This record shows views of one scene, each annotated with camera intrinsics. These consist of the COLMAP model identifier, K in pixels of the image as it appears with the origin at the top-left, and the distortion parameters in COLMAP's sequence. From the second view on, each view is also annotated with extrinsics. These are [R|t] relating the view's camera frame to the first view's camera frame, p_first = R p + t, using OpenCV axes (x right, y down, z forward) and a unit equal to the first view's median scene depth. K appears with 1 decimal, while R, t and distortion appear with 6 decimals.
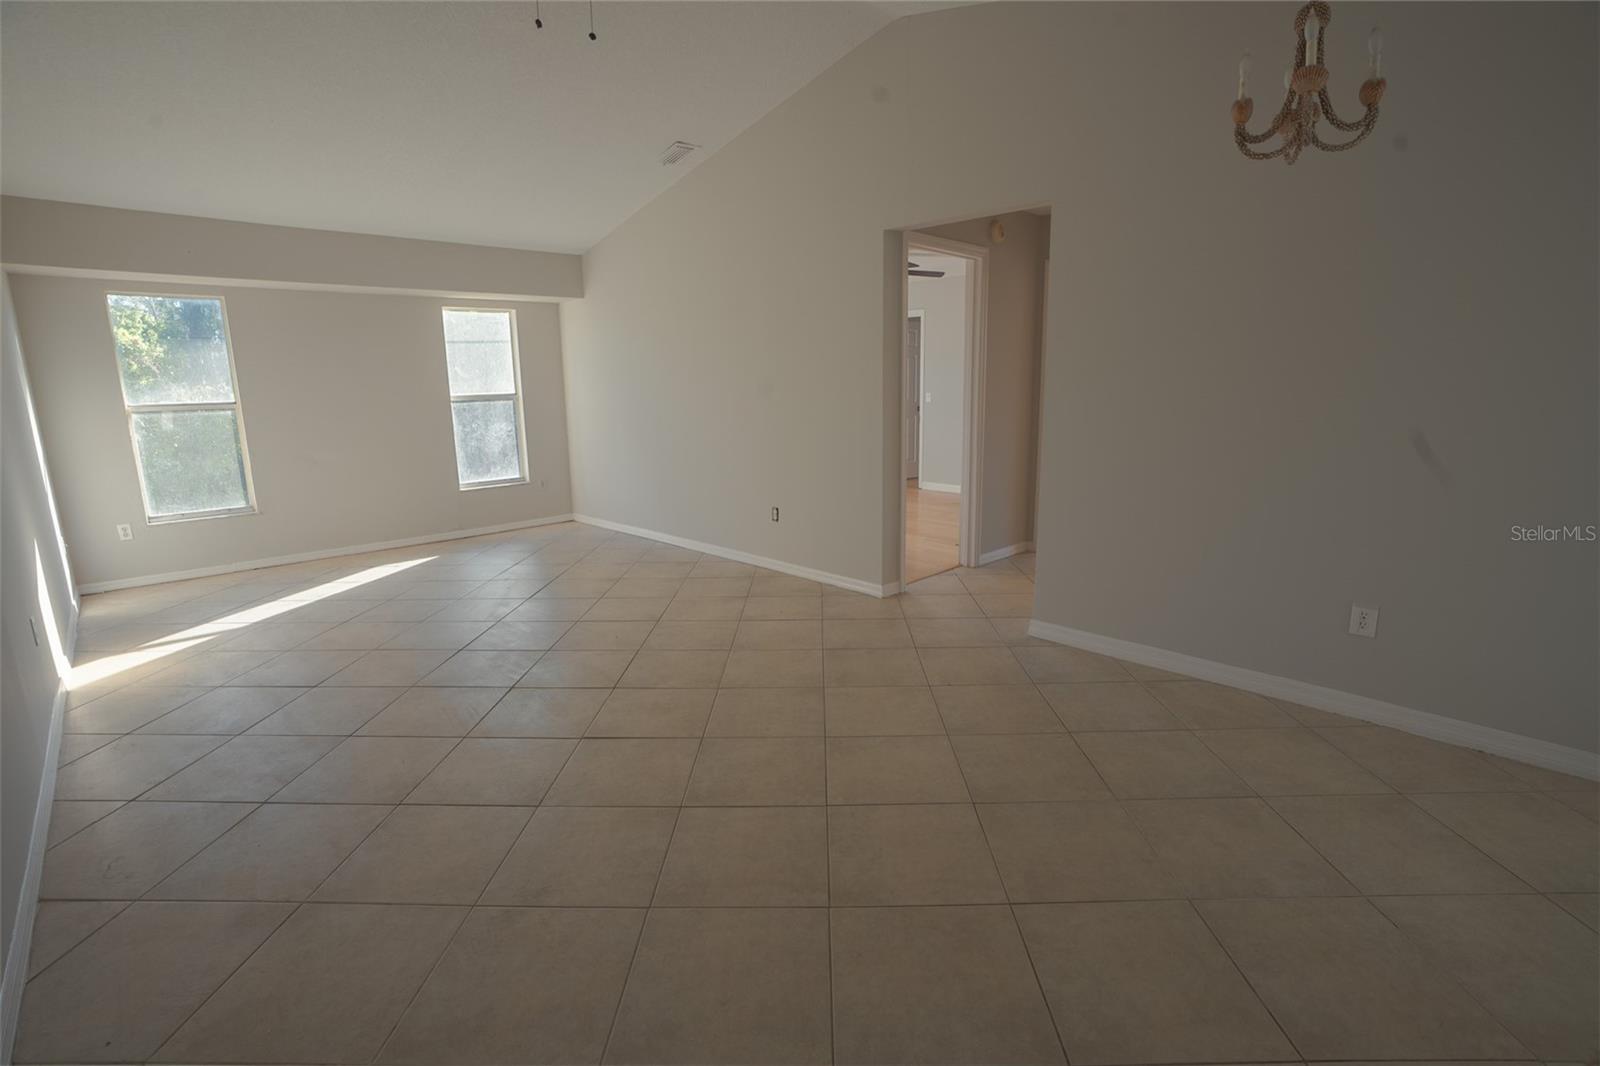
lens RADIAL K [[739.1, 0, 800.0], [0, 739.1, 533.0], [0, 0, 1]] dist [-0.021574, 0.000016]
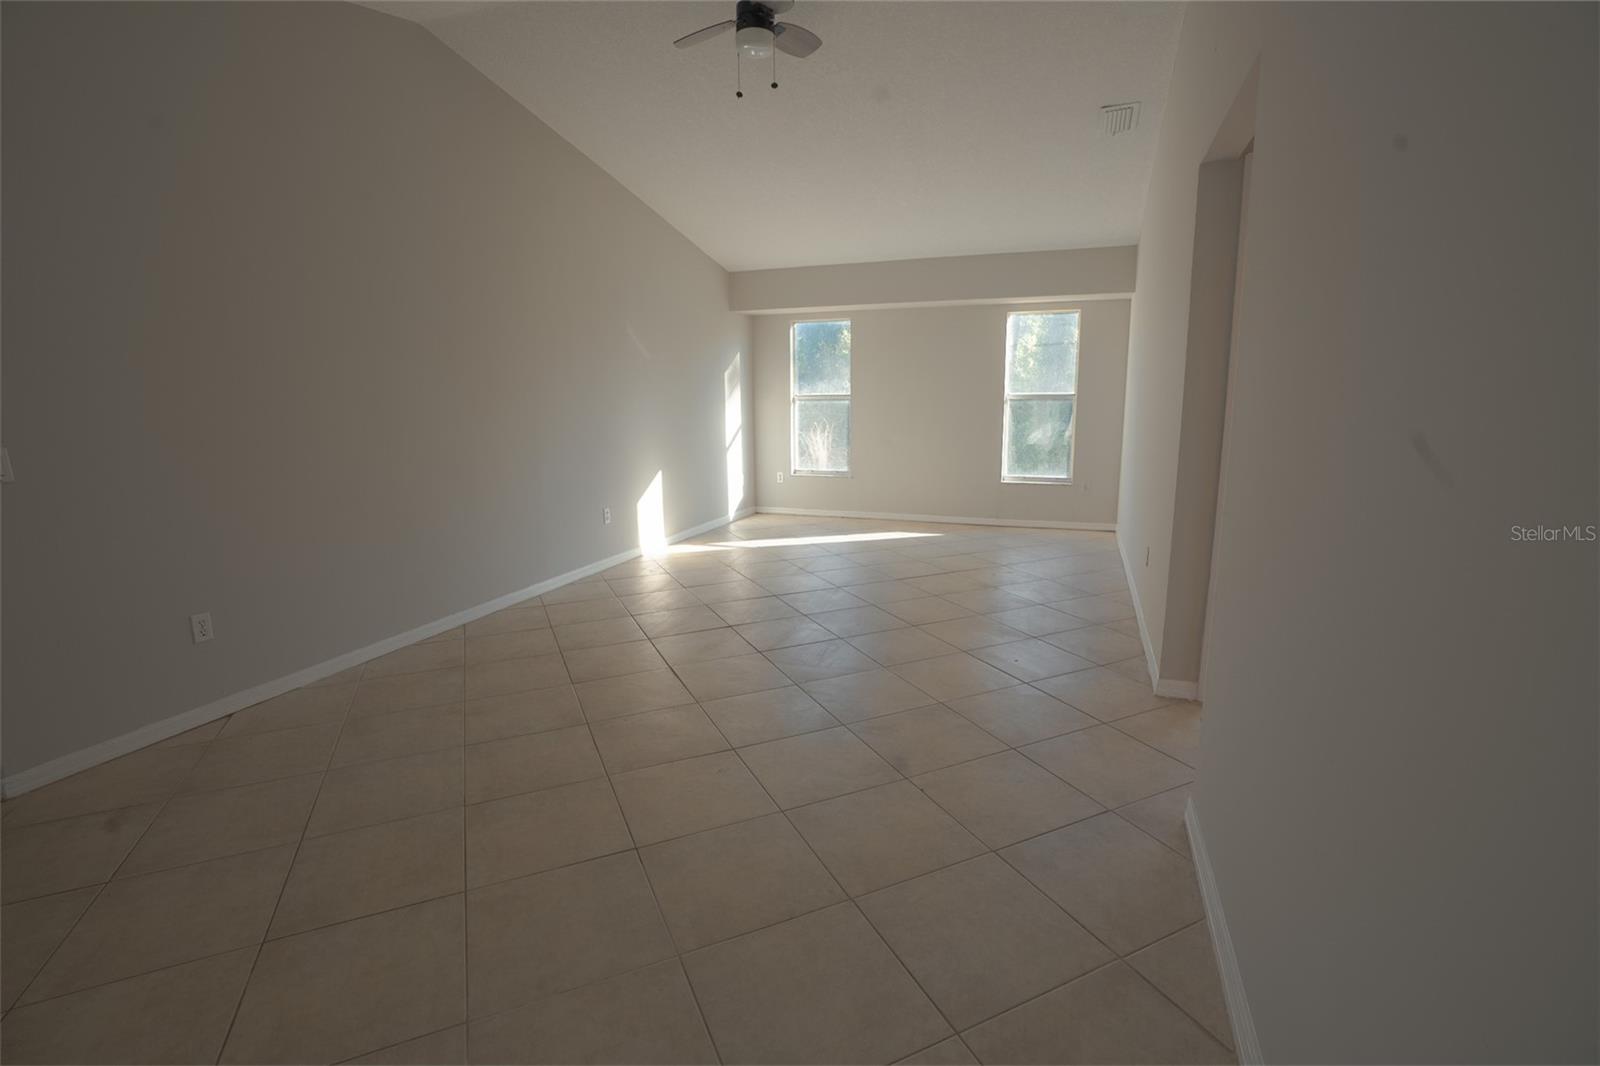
lens RADIAL K [[735.4, 0, 806.8], [0, 735.4, 534.1], [0, 0, 1]] dist [-0.065744, 0.022848]
pose [[0.442511, 0.182675, -0.877960, 0.374381], [-0.178532, 0.977380, 0.113377, -0.055122], [0.878812, 0.106574, 0.465115, 0.264113]]
